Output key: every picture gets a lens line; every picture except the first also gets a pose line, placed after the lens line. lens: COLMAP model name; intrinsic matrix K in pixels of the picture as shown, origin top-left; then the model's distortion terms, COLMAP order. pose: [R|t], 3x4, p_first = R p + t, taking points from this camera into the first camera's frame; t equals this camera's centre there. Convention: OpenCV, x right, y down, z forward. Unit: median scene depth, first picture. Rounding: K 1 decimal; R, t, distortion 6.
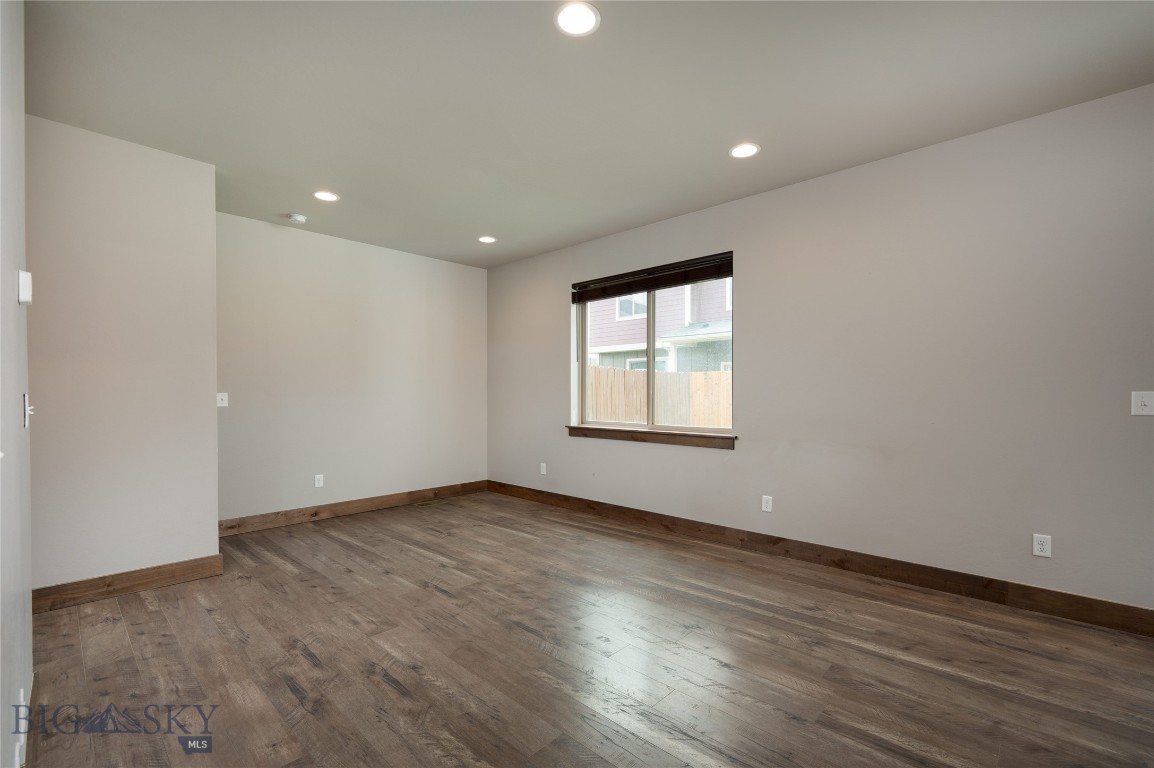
lens RADIAL K [[511.0, 0, 578.0], [0, 511.0, 398.1], [0, 0, 1]] dist [-0.002322, -0.000289]
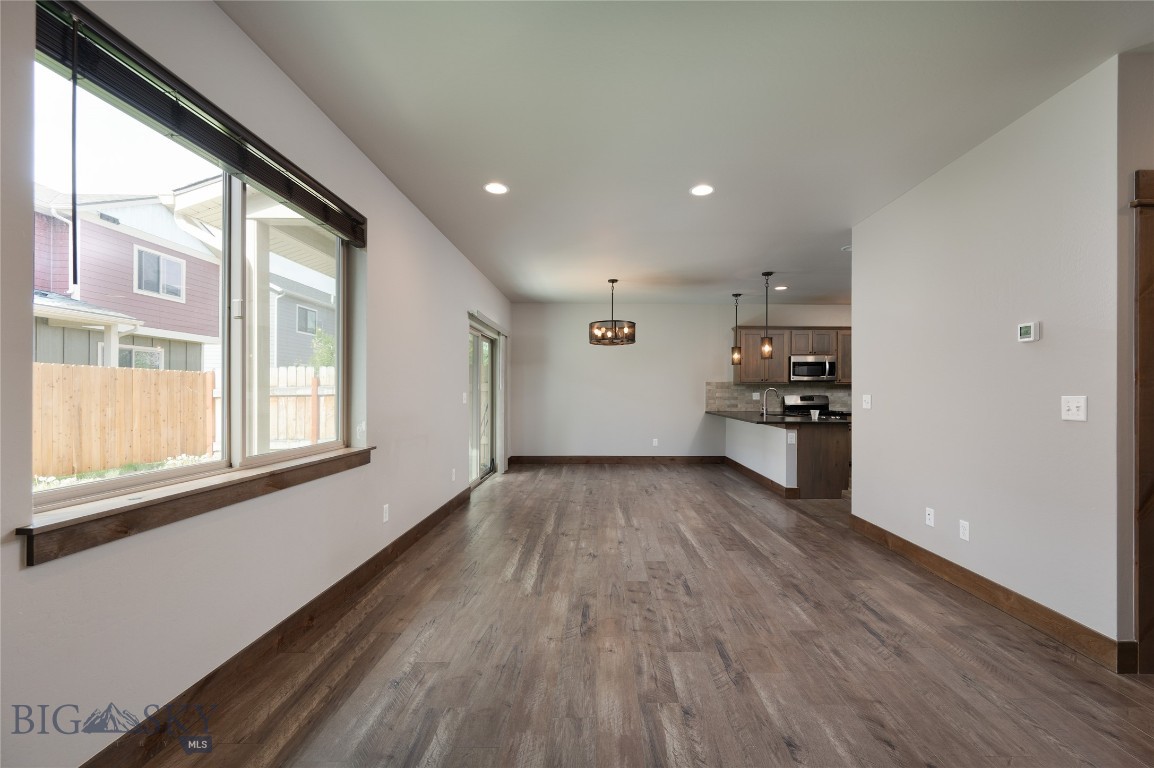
lens RADIAL K [[463.7, 0, 609.1], [0, 463.7, 389.6], [0, 0, 1]] dist [0.000168, -0.000200]
pose [[-0.700686, 0.003615, 0.713460, -0.597187], [0.004442, 0.999990, -0.000704, -0.018758], [-0.713456, 0.002676, -0.700695, 1.498945]]
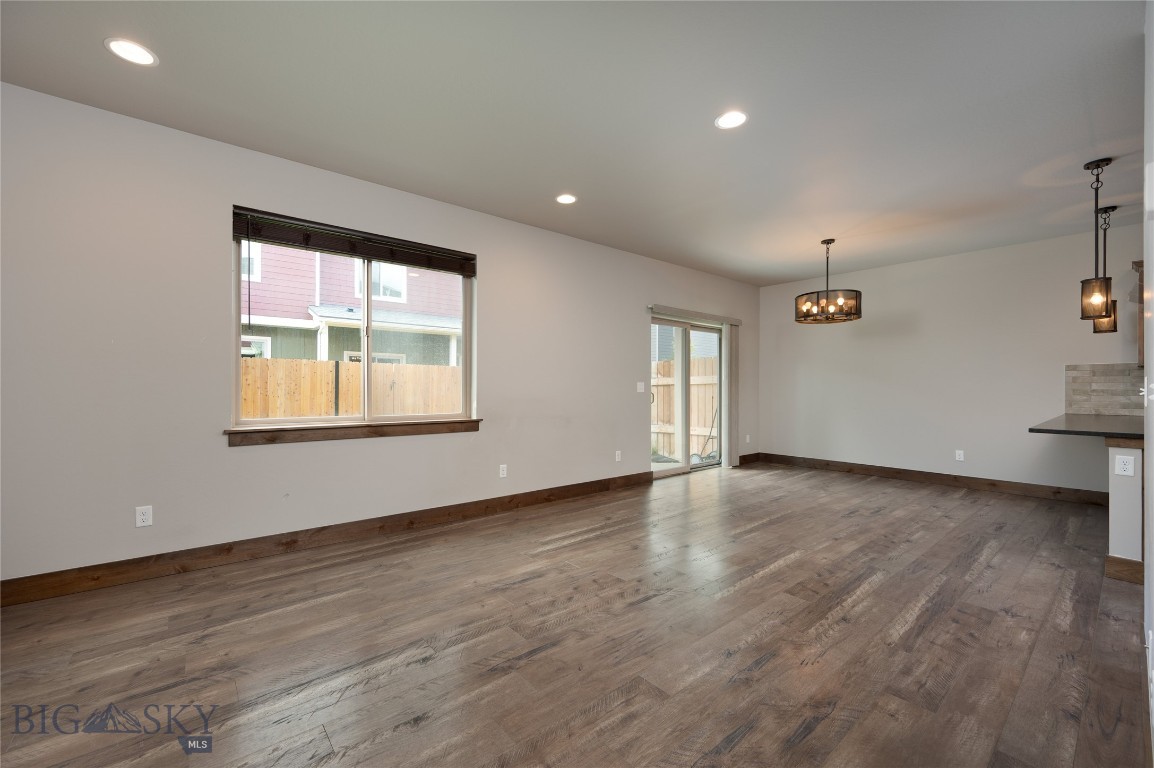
lens RADIAL K [[467.7, 0, 577.0], [0, 467.7, 384.0], [0, 0, 1]] dist [0.000251, -0.000009]
pose [[0.105066, 0.008479, 0.994429, -0.852084], [0.005392, 0.999944, -0.009096, 0.007797], [-0.994451, 0.006317, 0.105015, 0.809519]]
